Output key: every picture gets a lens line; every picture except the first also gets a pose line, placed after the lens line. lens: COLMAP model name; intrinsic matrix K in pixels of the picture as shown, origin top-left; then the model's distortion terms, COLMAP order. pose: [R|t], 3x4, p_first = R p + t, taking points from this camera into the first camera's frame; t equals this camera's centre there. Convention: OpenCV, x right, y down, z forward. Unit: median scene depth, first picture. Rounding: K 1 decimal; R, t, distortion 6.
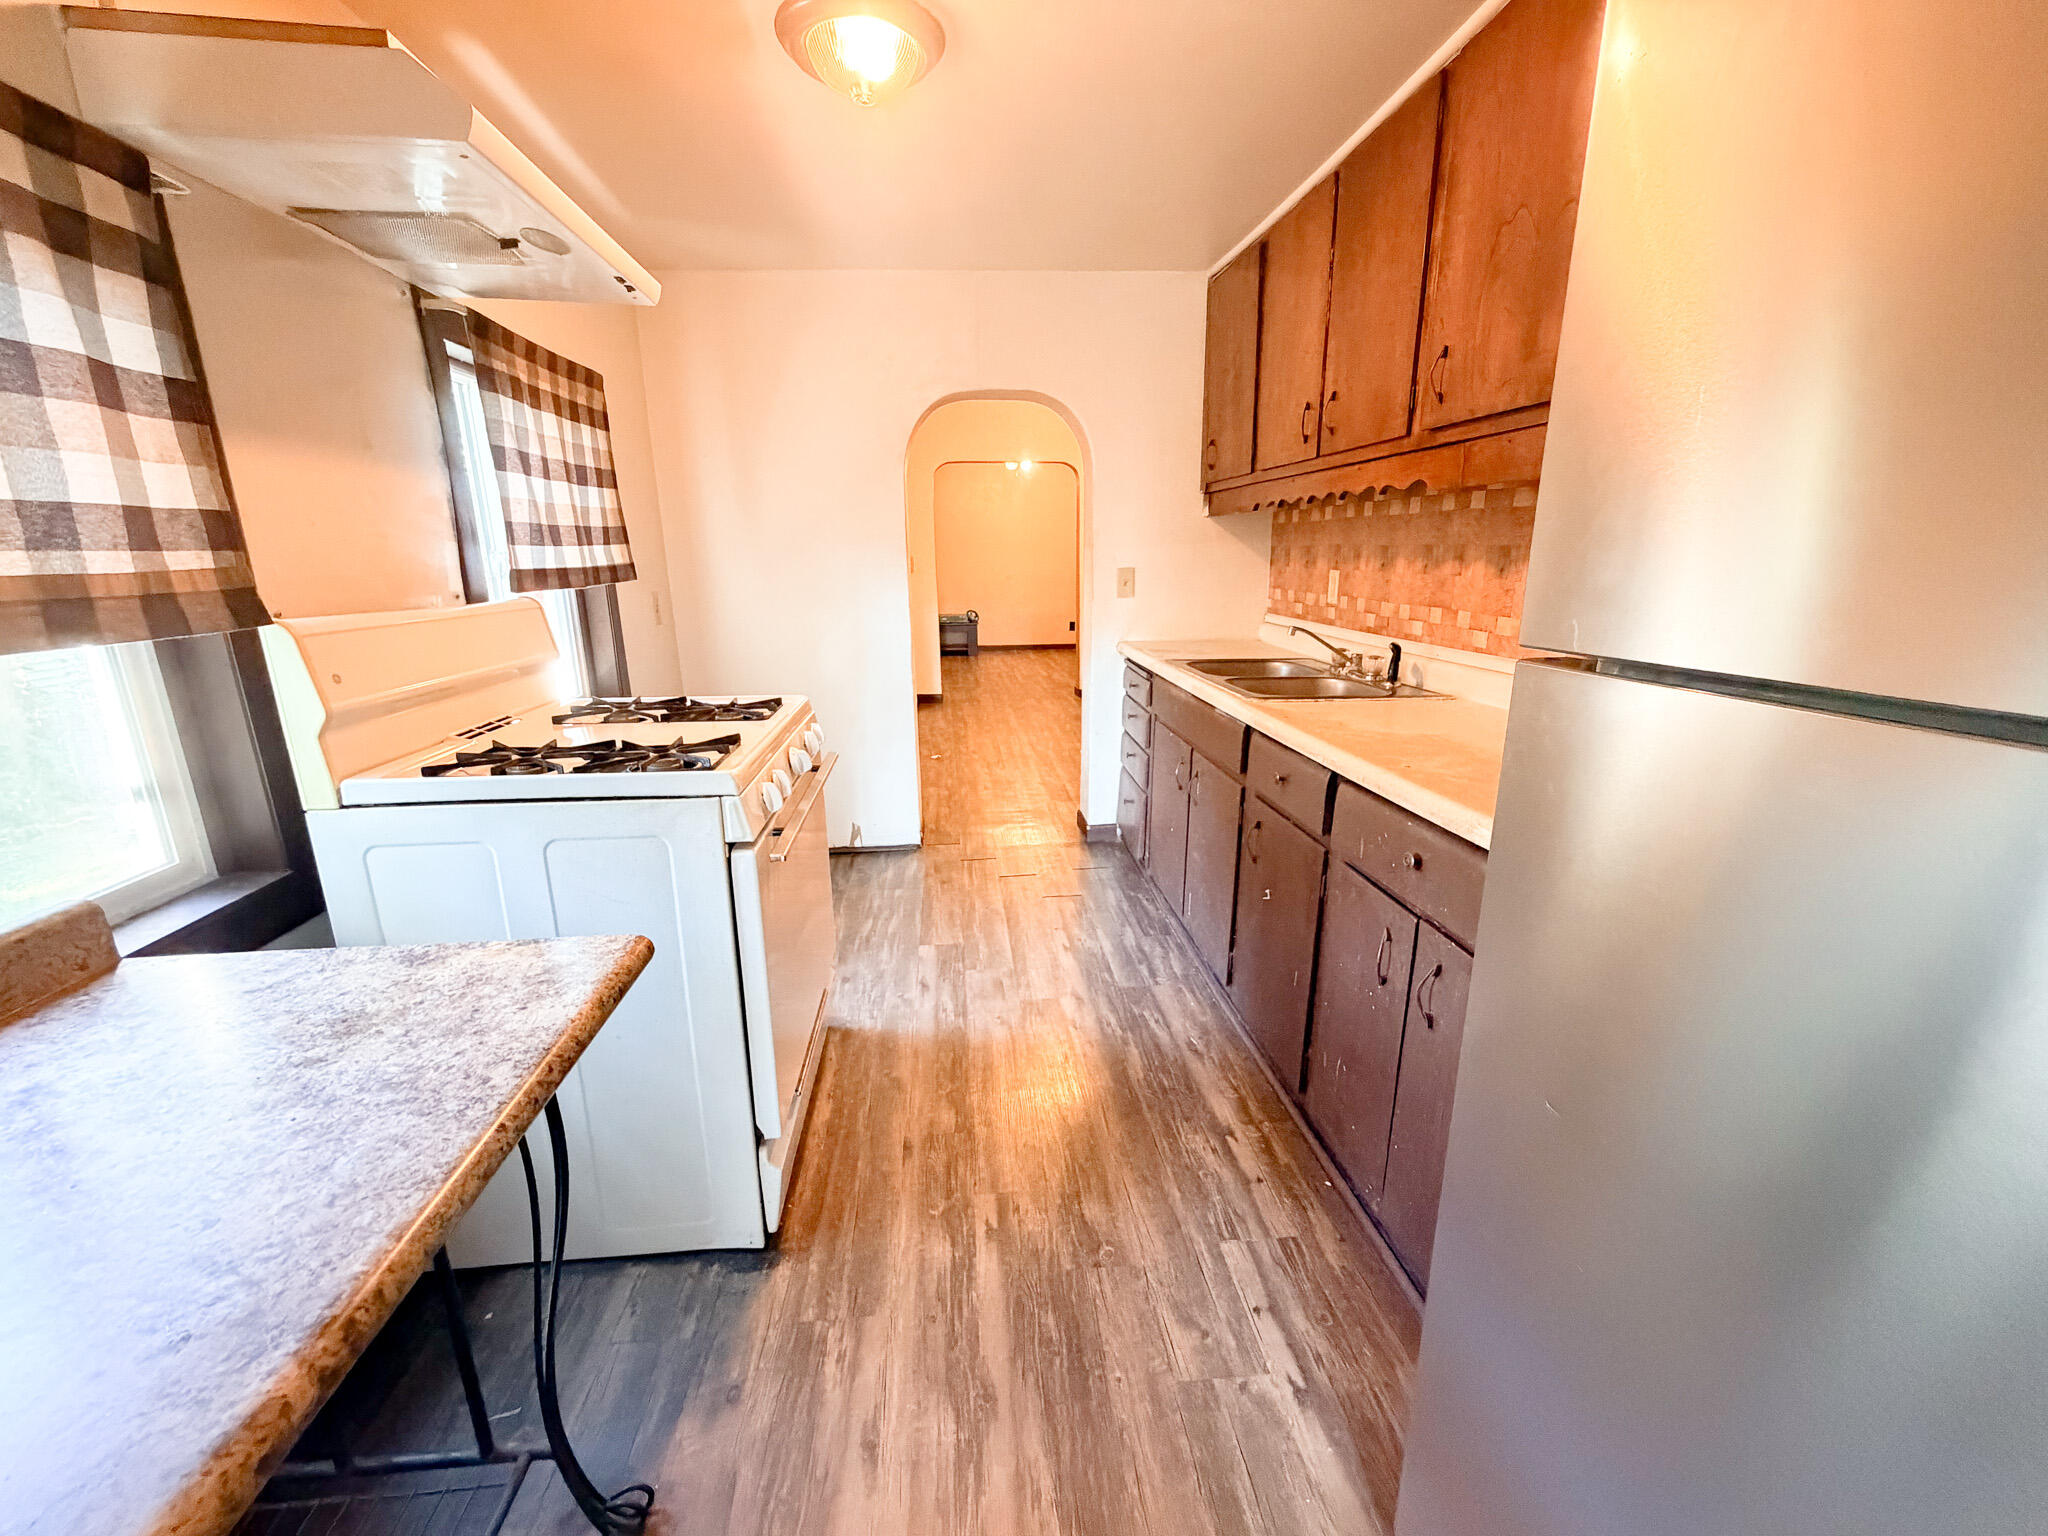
lens RADIAL K [[819.0, 0, 1019.9], [0, 819.0, 768.5], [0, 0, 1]] dist [0.001746, -0.000177]
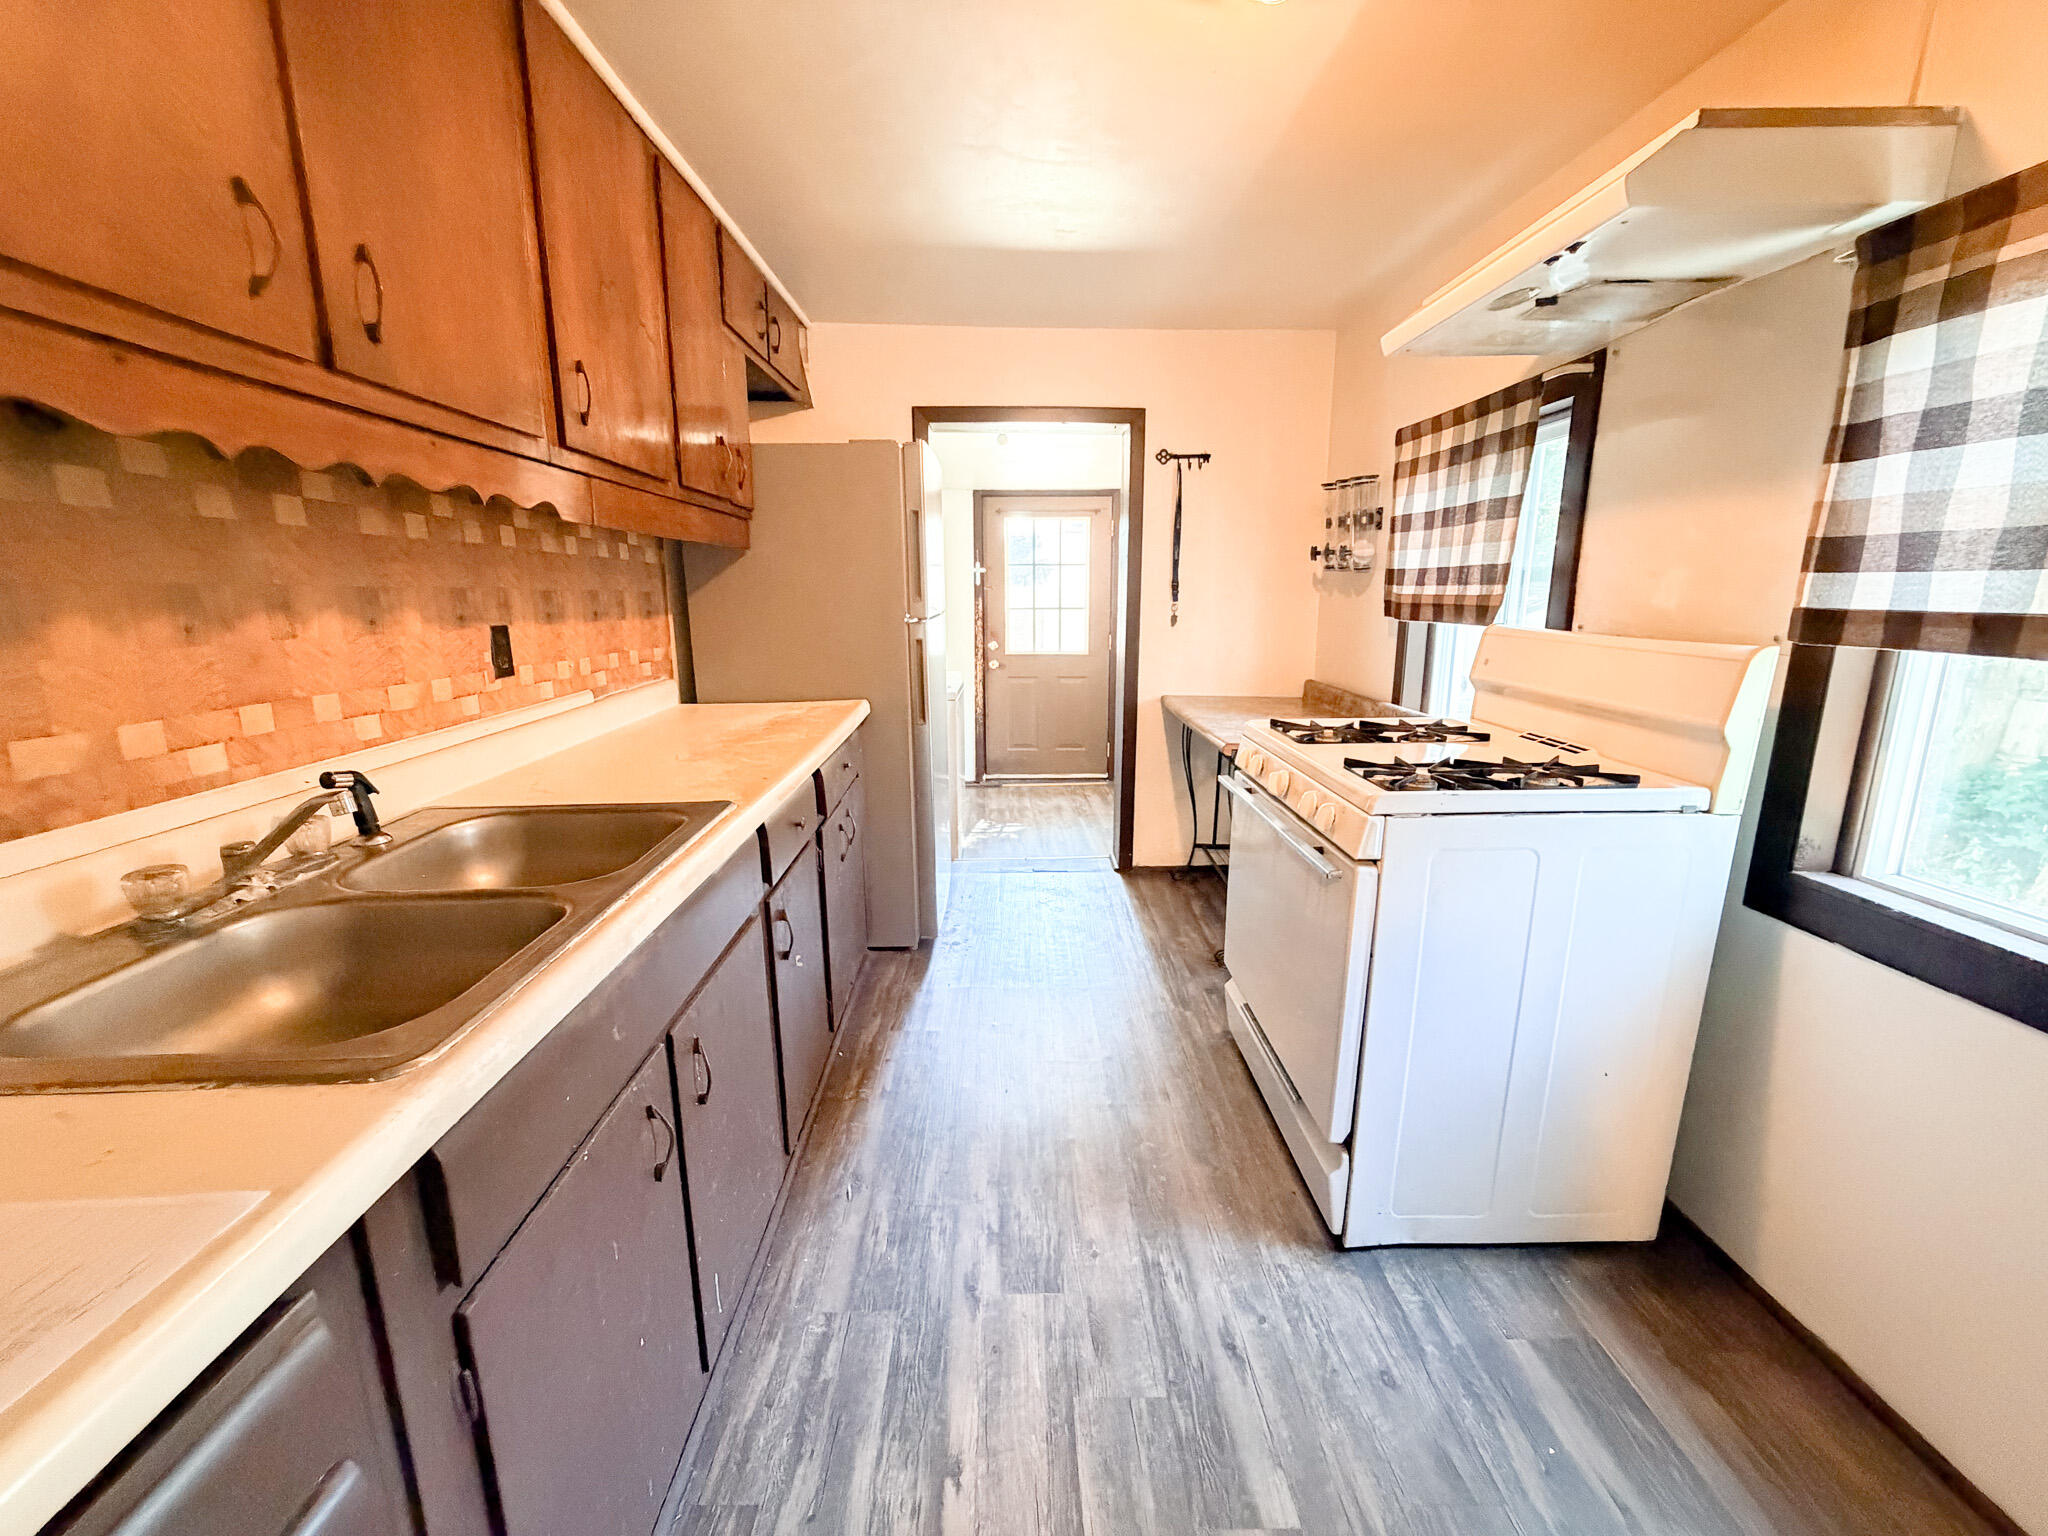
lens RADIAL K [[819.0, 0, 1019.9], [0, 819.0, 768.5], [0, 0, 1]] dist [0.001746, -0.000177]
pose [[-0.997383, -0.006313, 0.072026, -0.010171], [0.027323, 0.889400, 0.456313, -0.394833], [-0.066940, 0.457087, -0.886899, 1.487978]]
